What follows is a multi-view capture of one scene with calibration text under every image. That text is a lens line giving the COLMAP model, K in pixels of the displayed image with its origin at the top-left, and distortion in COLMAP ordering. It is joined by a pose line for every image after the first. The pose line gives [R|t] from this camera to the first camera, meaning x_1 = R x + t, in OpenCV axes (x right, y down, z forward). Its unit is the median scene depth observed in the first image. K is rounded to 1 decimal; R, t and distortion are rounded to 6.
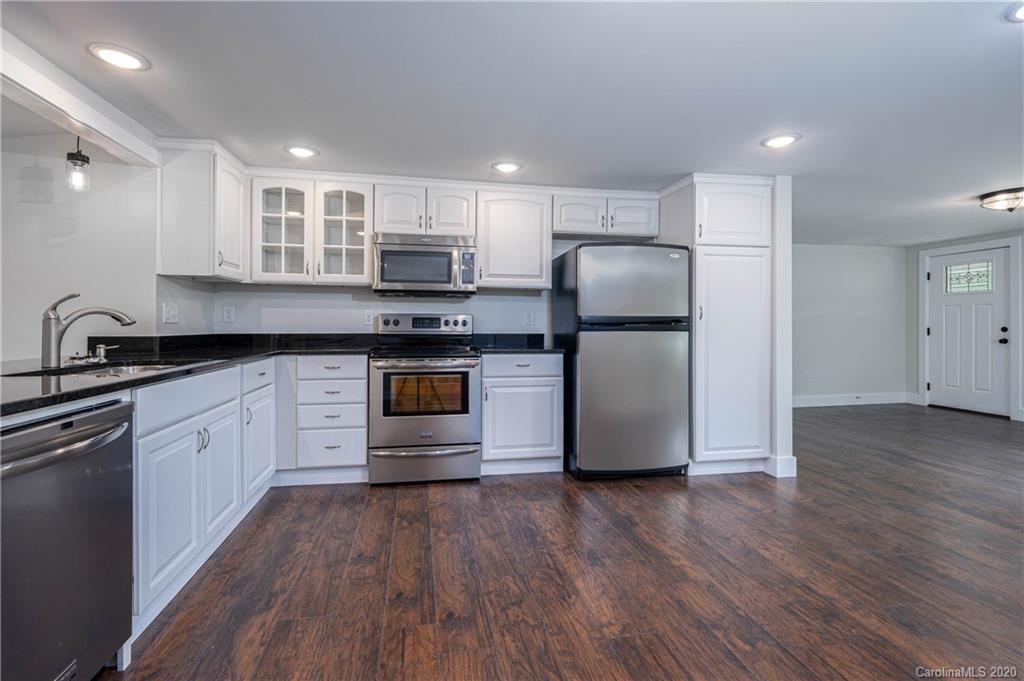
lens RADIAL K [[468.1, 0, 526.7], [0, 468.1, 327.6], [0, 0, 1]] dist [0.002320, -0.000347]
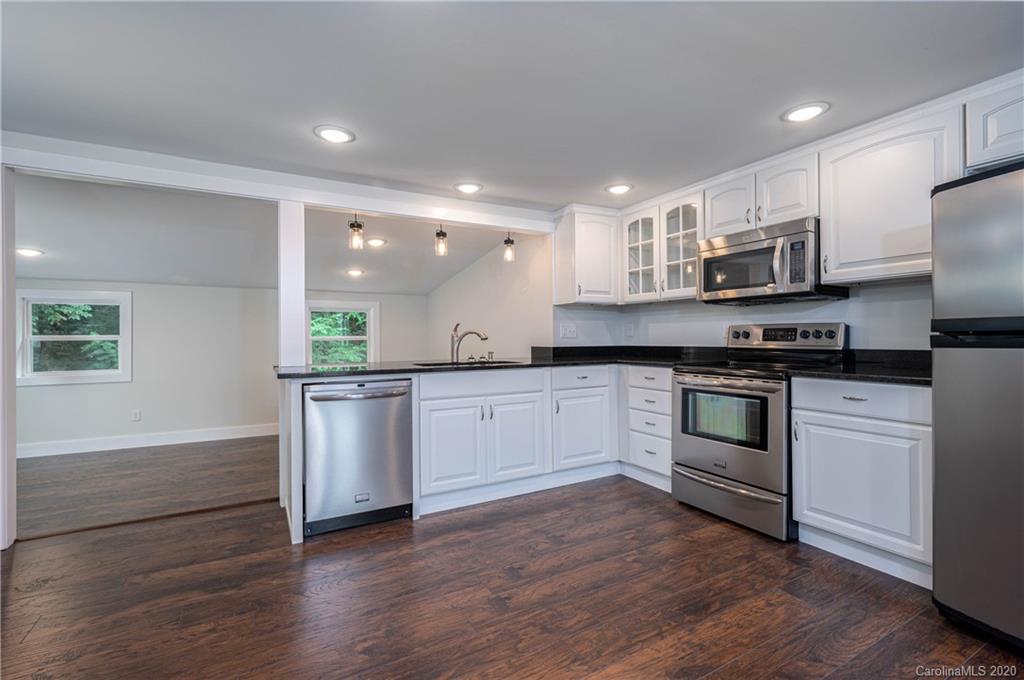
lens RADIAL K [[468.1, 0, 517.6], [0, 468.1, 339.6], [0, 0, 1]] dist [0.002320, -0.000347]
pose [[0.303651, -0.002827, -0.952779, 0.512307], [0.002011, 0.999995, -0.002327, -0.001158], [0.952781, -0.001209, 0.303656, 0.383758]]
